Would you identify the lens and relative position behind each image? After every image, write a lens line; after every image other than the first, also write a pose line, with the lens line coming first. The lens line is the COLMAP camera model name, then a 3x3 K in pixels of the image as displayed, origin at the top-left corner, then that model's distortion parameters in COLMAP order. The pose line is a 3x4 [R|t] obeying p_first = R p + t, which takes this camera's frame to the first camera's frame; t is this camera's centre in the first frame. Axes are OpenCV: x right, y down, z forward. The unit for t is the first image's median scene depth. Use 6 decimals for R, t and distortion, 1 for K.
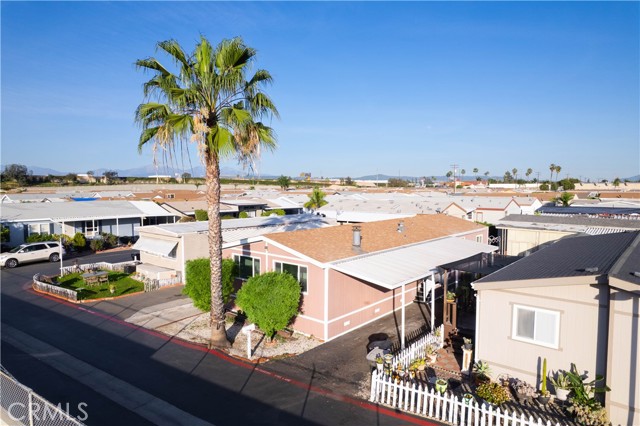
lens RADIAL K [[404.7, 0, 320.0], [0, 404.7, 213.0], [0, 0, 1]] dist [-0.034178, 0.002565]
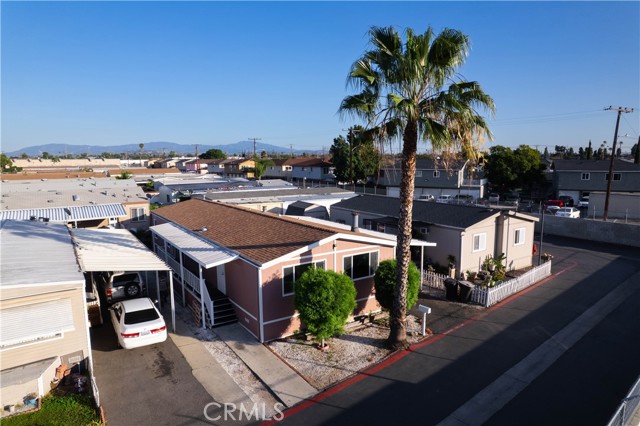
lens RADIAL K [[404.7, 0, 320.0], [0, 404.7, 213.0], [0, 0, 1]] dist [-0.034178, 0.002565]
pose [[0.264147, -0.129193, 0.955790, -1.103745], [0.069401, 0.990965, 0.114768, -0.107133], [-0.961982, 0.036017, 0.270727, 0.830925]]
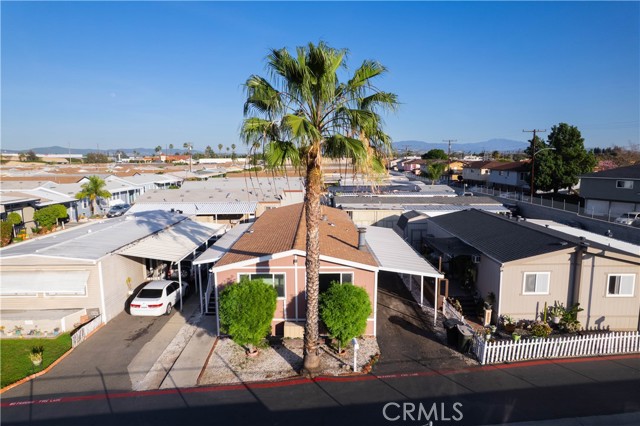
lens RADIAL K [[404.7, 0, 320.0], [0, 404.7, 213.0], [0, 0, 1]] dist [-0.034178, 0.002565]
pose [[0.751183, -0.090103, 0.653915, -0.756774], [0.046839, 0.995419, 0.083353, -0.112449], [-0.658430, -0.031984, 0.751962, 0.259999]]
